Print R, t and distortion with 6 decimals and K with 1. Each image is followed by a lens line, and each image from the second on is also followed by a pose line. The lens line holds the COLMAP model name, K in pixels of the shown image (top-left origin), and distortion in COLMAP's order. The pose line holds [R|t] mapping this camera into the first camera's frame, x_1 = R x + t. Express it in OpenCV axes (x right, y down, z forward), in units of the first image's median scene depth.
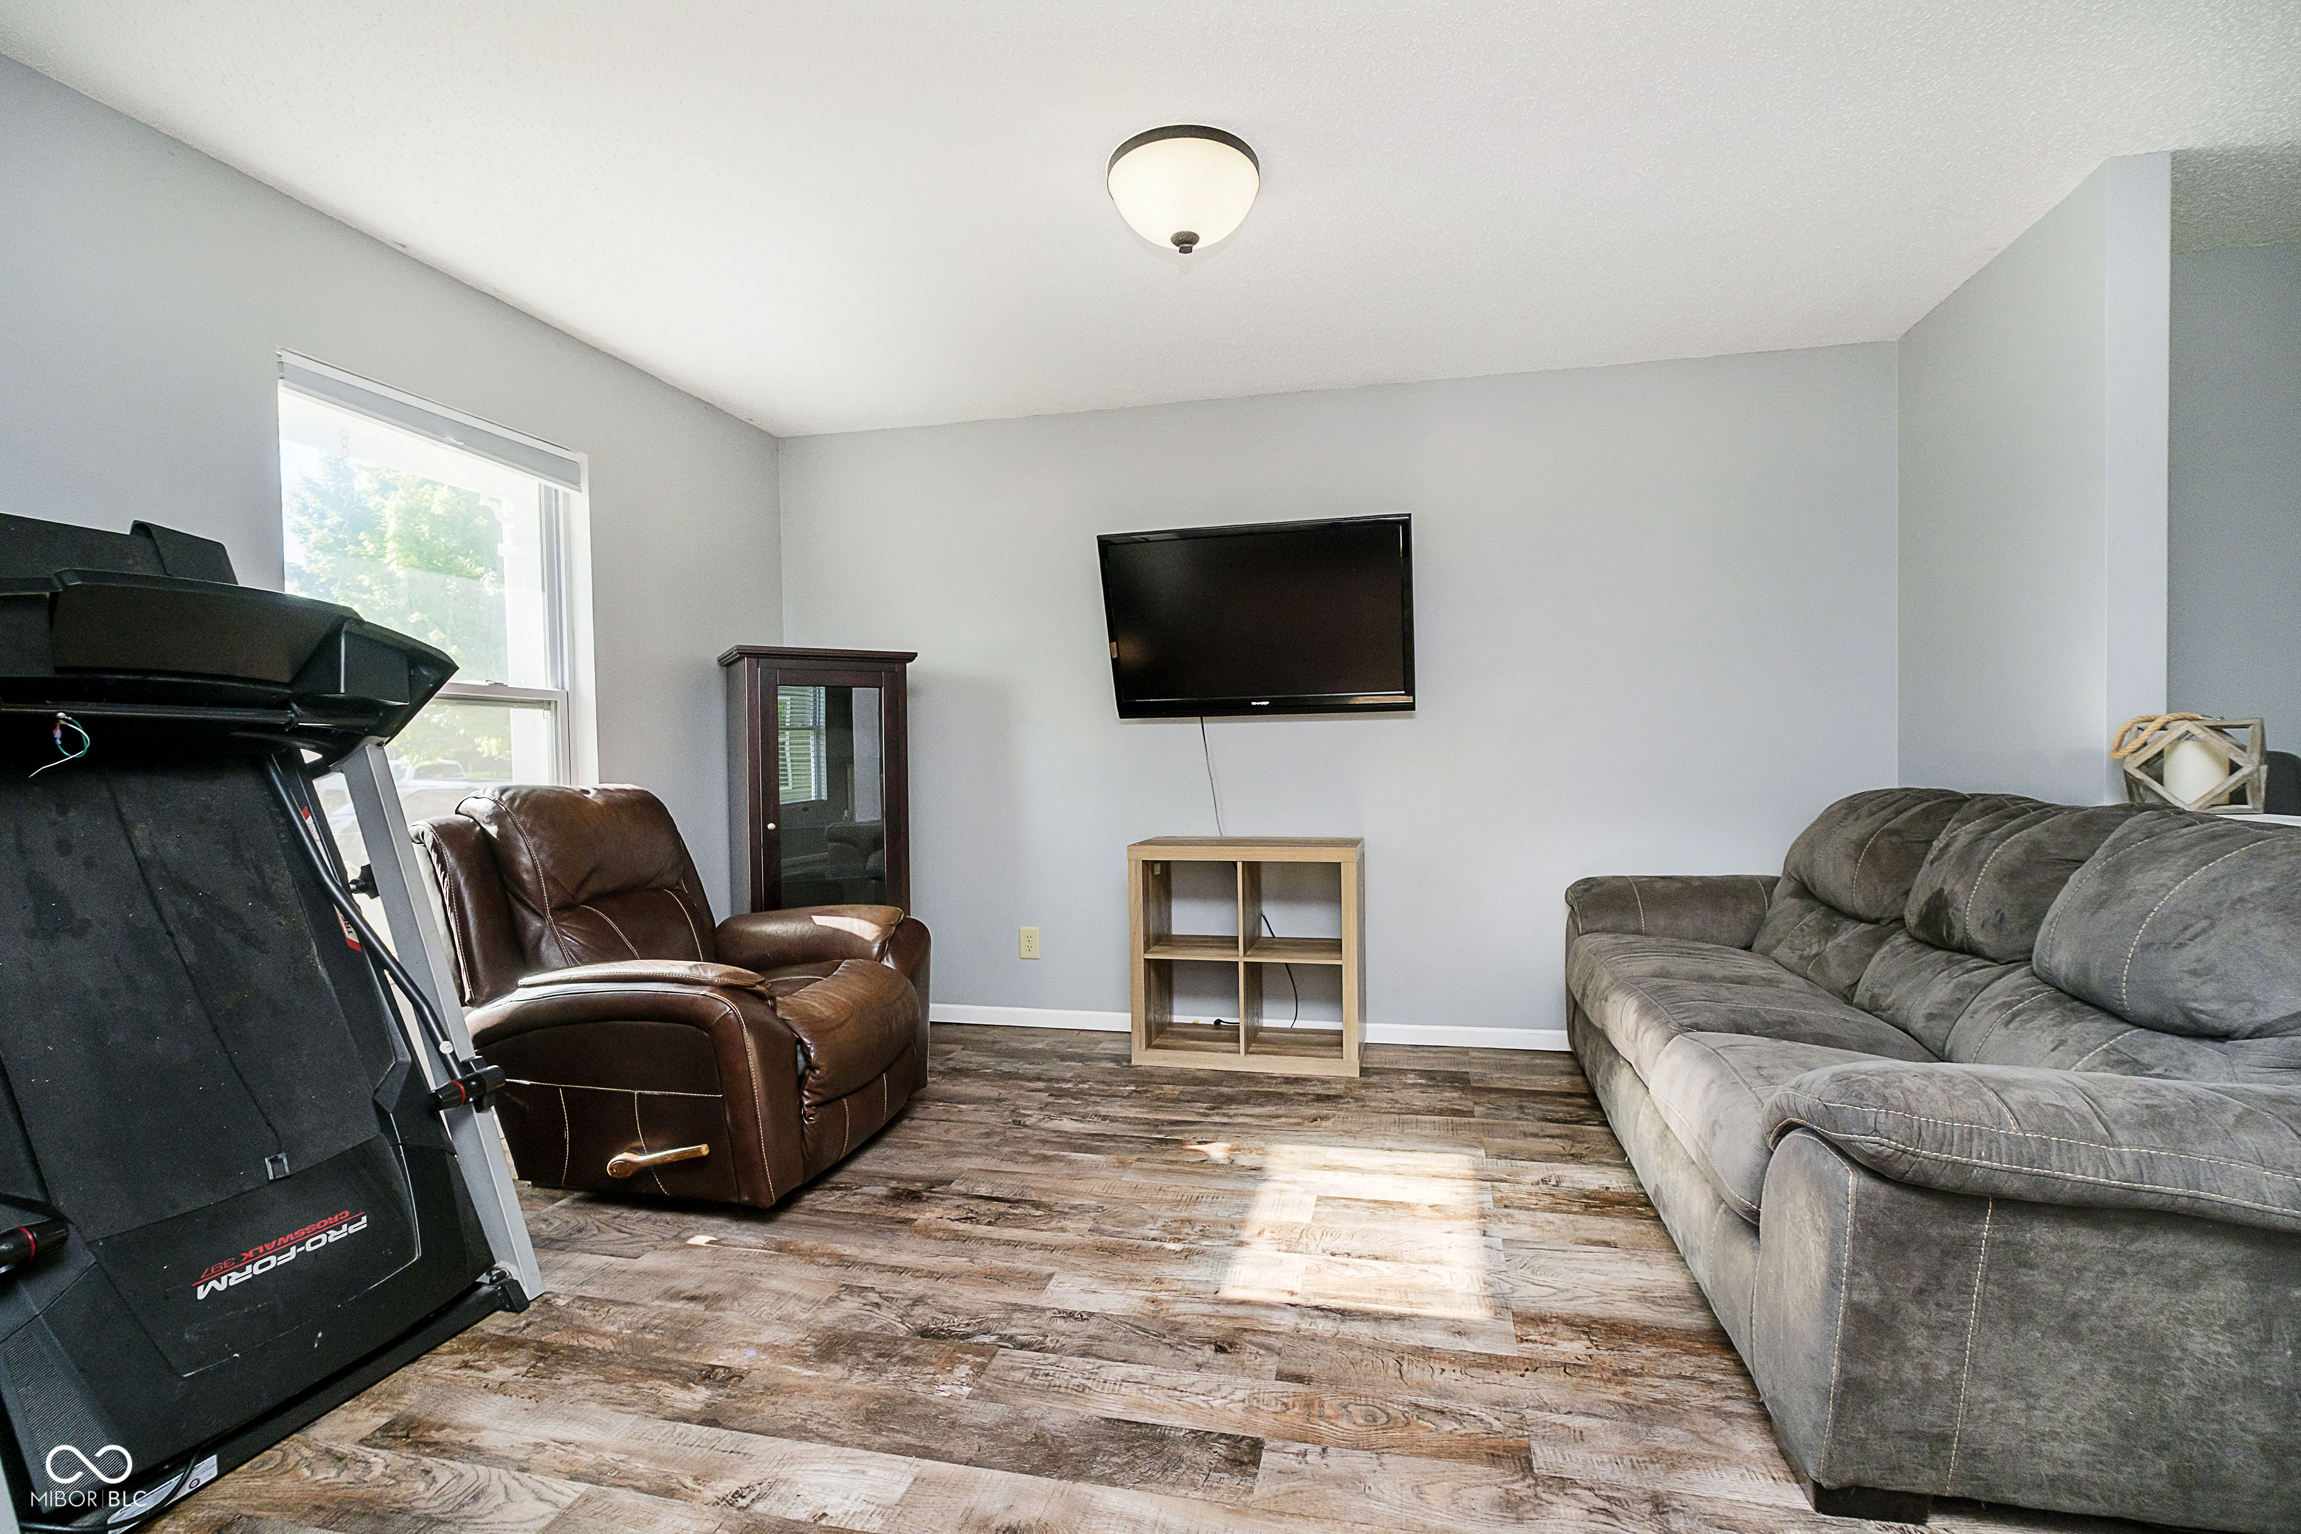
lens RADIAL K [[998.9, 0, 1167.1], [0, 998.9, 778.3], [0, 0, 1]] dist [-0.020082, 0.006872]
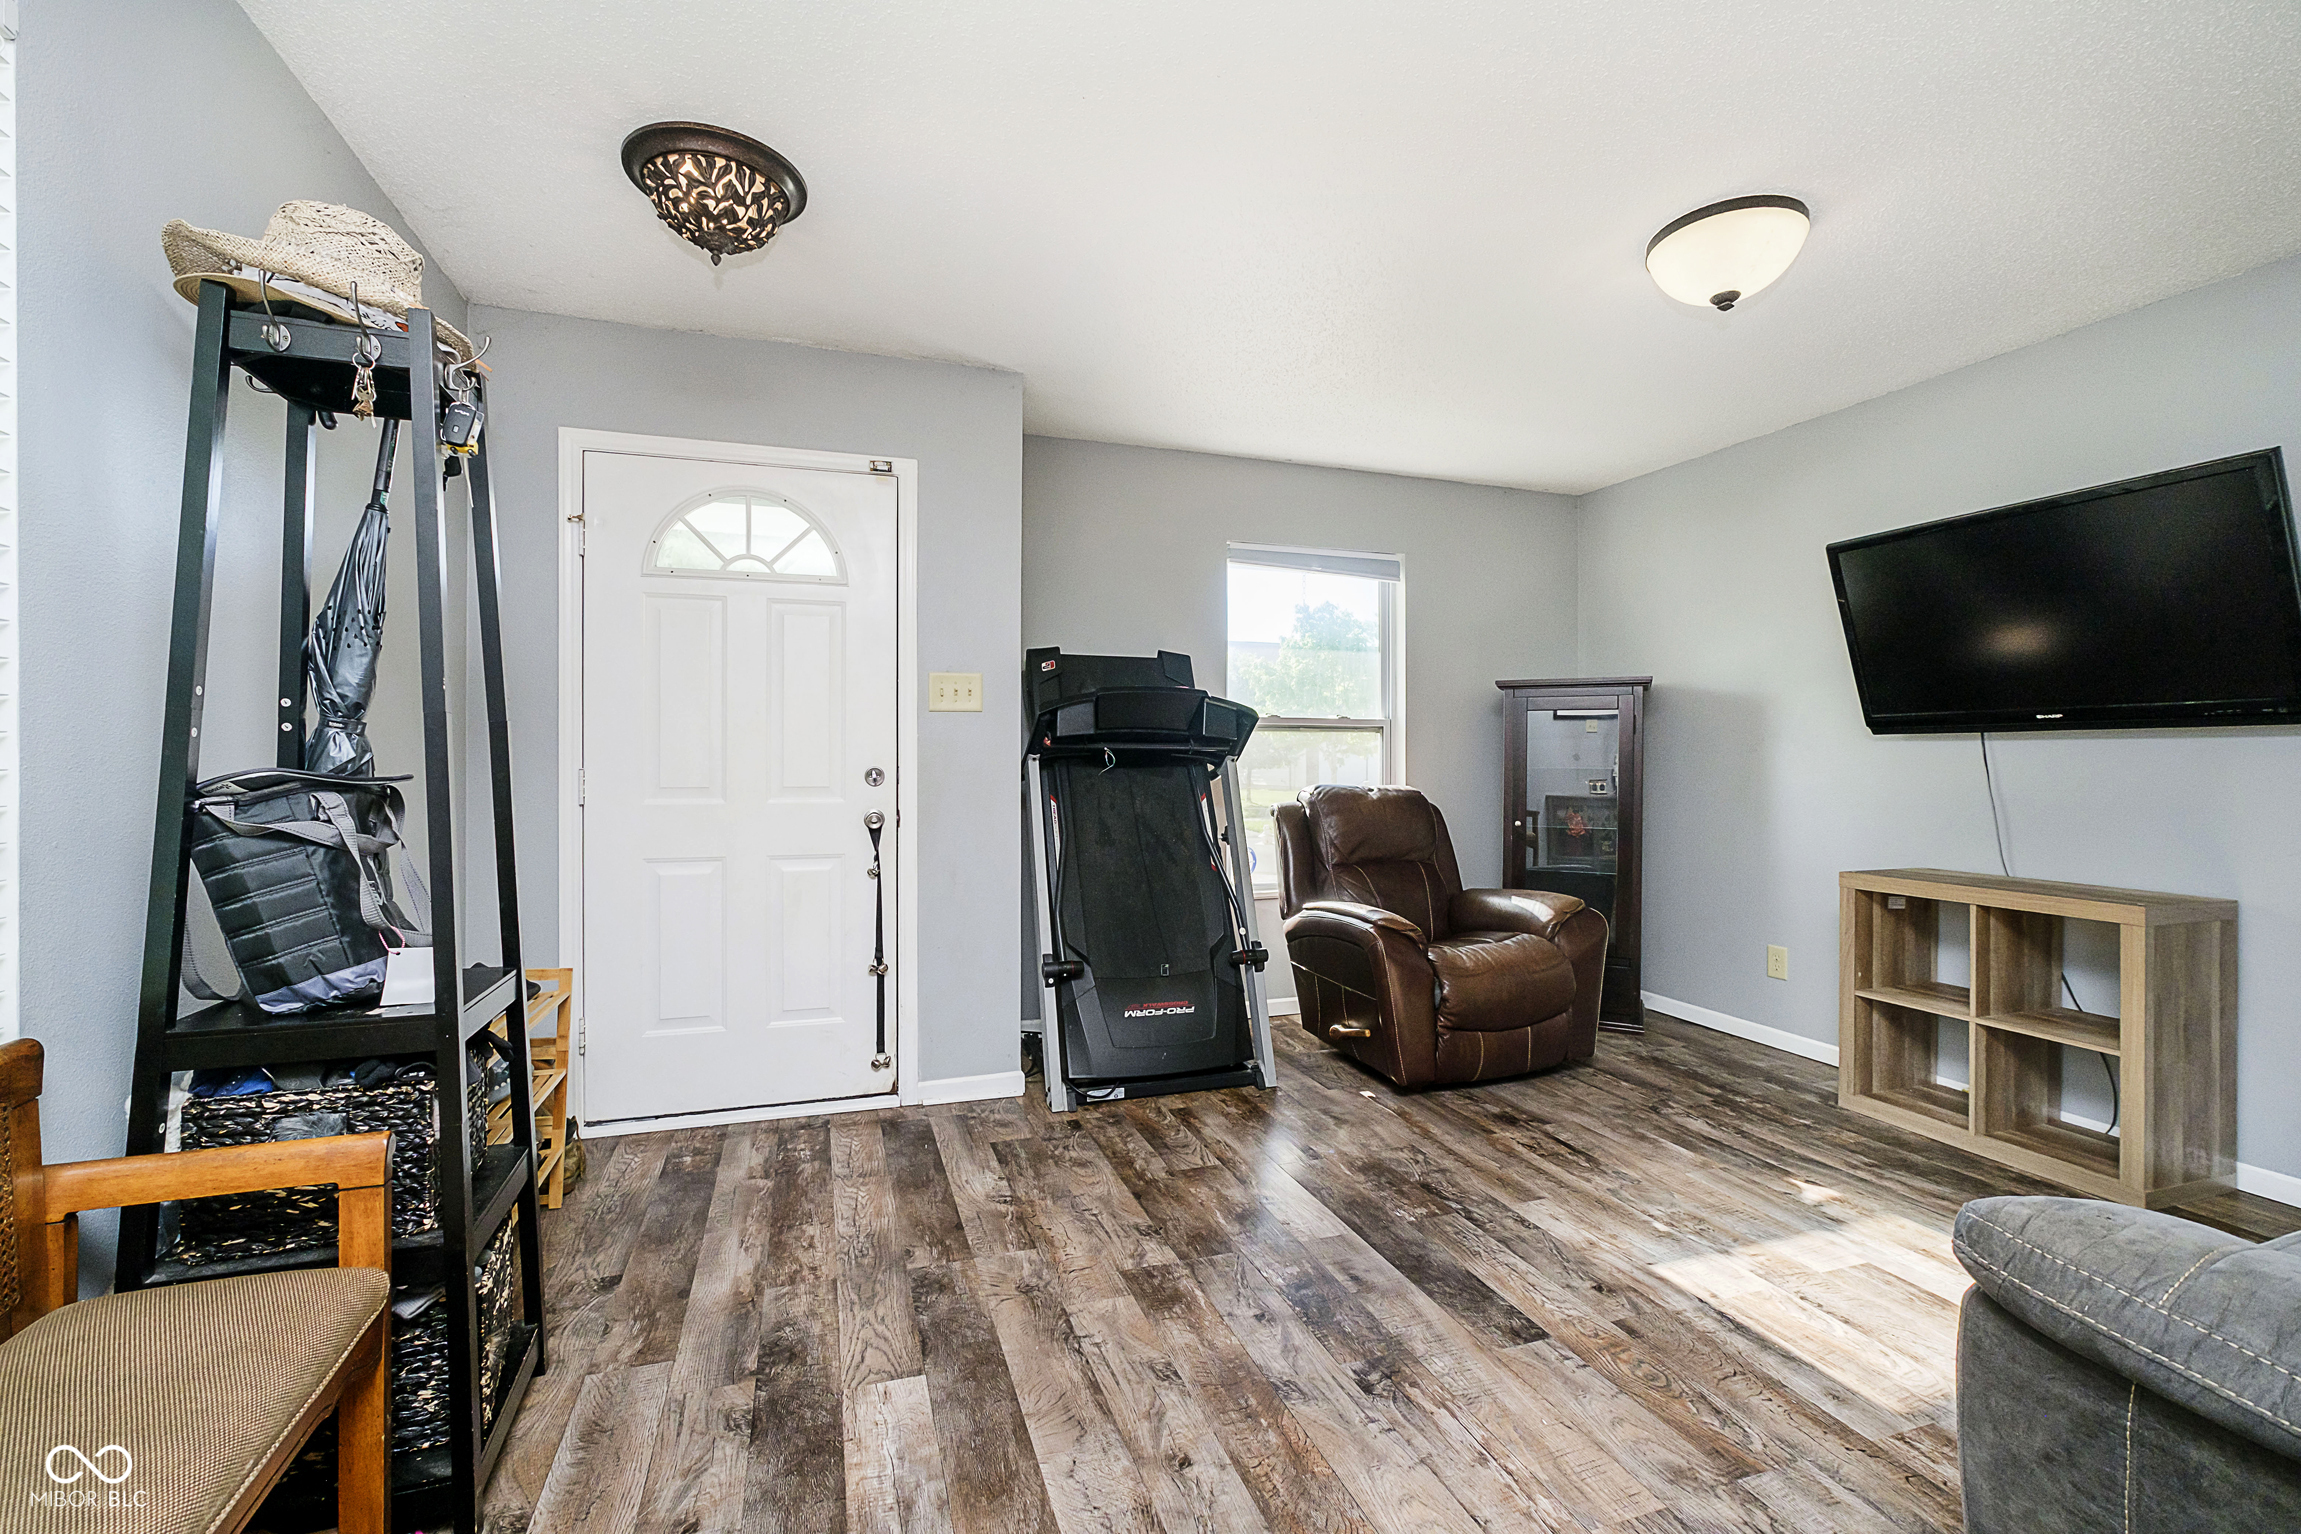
lens RADIAL K [[998.9, 0, 1125.4], [0, 998.9, 747.7], [0, 0, 1]] dist [-0.020082, 0.006872]
pose [[0.491546, 0.007924, -0.870815, 0.619290], [-0.026453, 0.999633, -0.005836, -0.037033], [0.870450, 0.025905, 0.491575, -0.068616]]
